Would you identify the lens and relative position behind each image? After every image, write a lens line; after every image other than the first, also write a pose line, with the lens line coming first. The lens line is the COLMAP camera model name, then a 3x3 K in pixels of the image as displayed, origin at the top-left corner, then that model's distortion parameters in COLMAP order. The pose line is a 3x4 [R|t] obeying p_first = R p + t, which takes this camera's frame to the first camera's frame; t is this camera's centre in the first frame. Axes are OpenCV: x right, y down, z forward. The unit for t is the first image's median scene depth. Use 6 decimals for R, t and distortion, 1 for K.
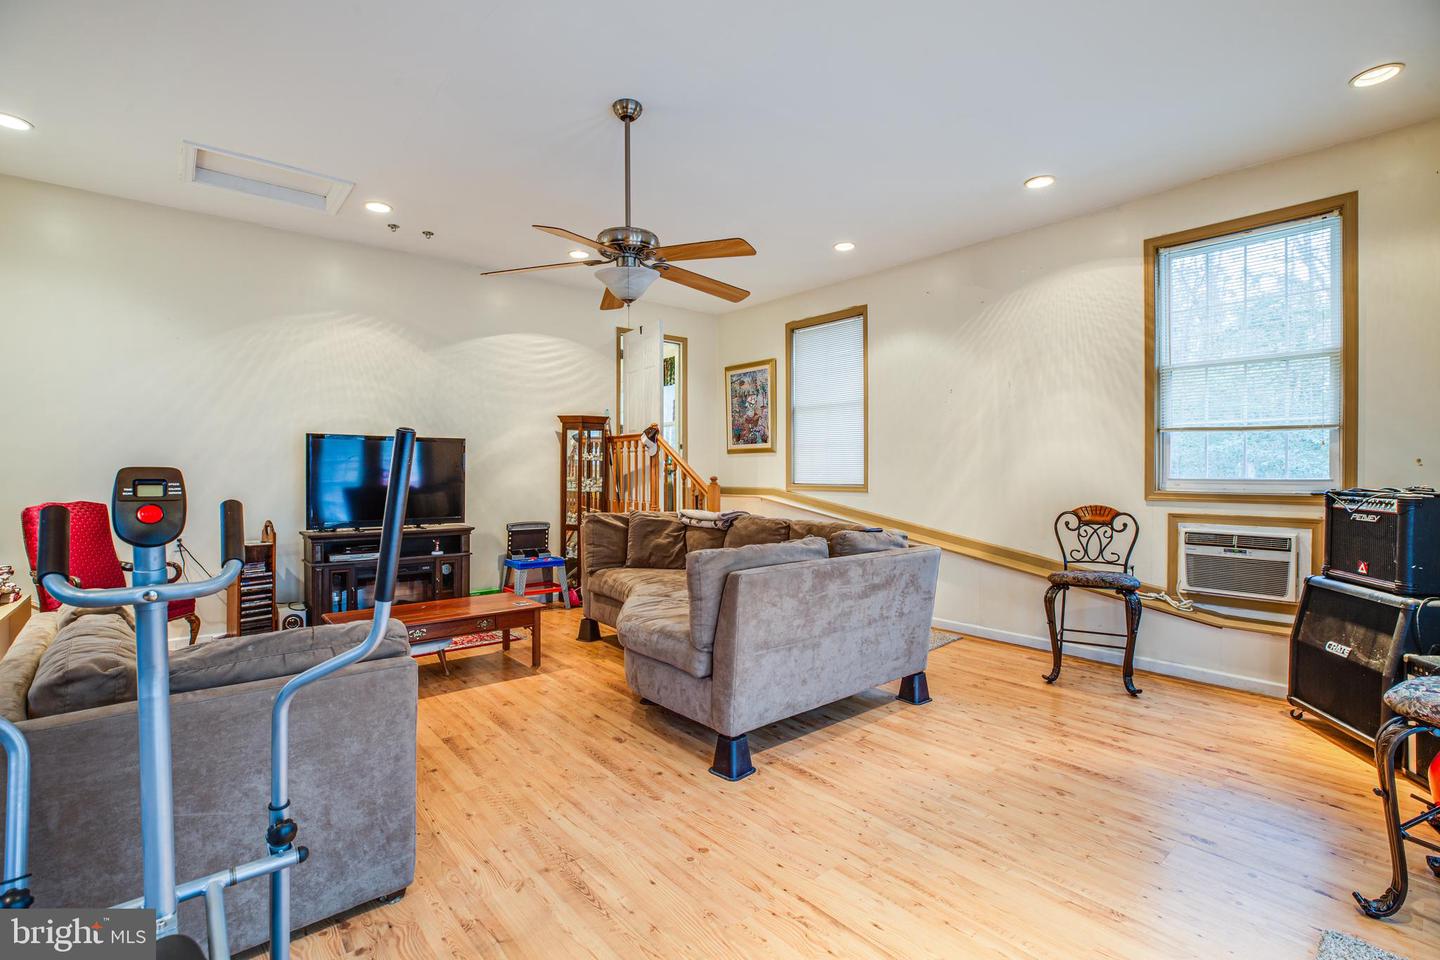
lens RADIAL K [[667.8, 0, 729.3], [0, 667.8, 478.2], [0, 0, 1]] dist [-0.032338, -0.000015]
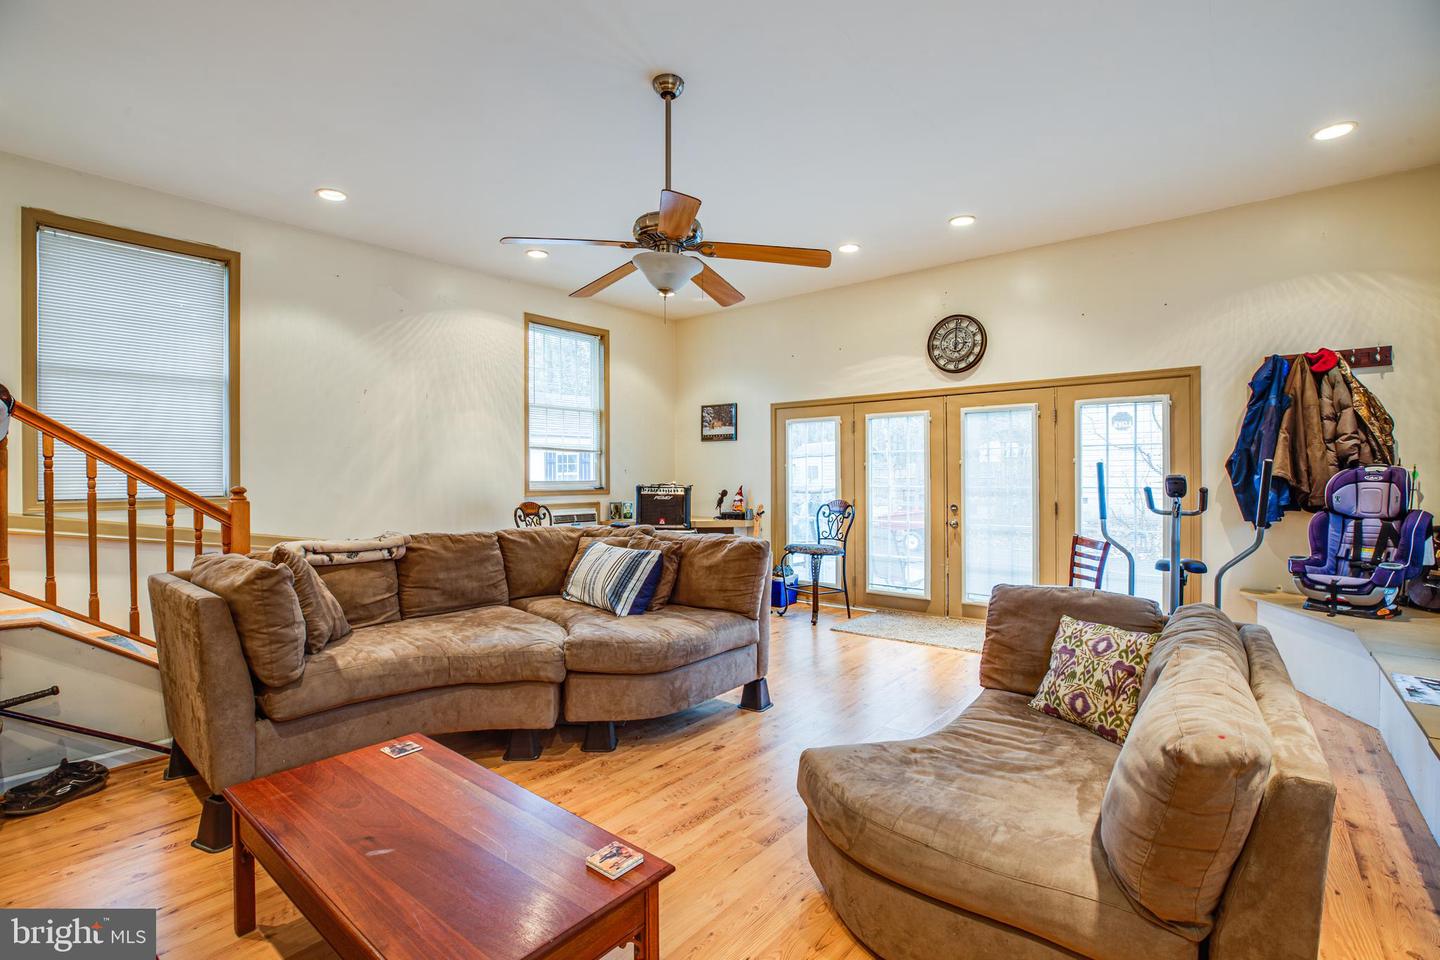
lens RADIAL K [[667.8, 0, 686.9], [0, 667.8, 482.7], [0, 0, 1]] dist [-0.032338, -0.000015]
pose [[-0.154116, -0.013105, 0.987966, -0.852460], [0.009612, 0.999845, 0.014763, -0.014382], [-0.988006, 0.011772, -0.153966, 0.894636]]
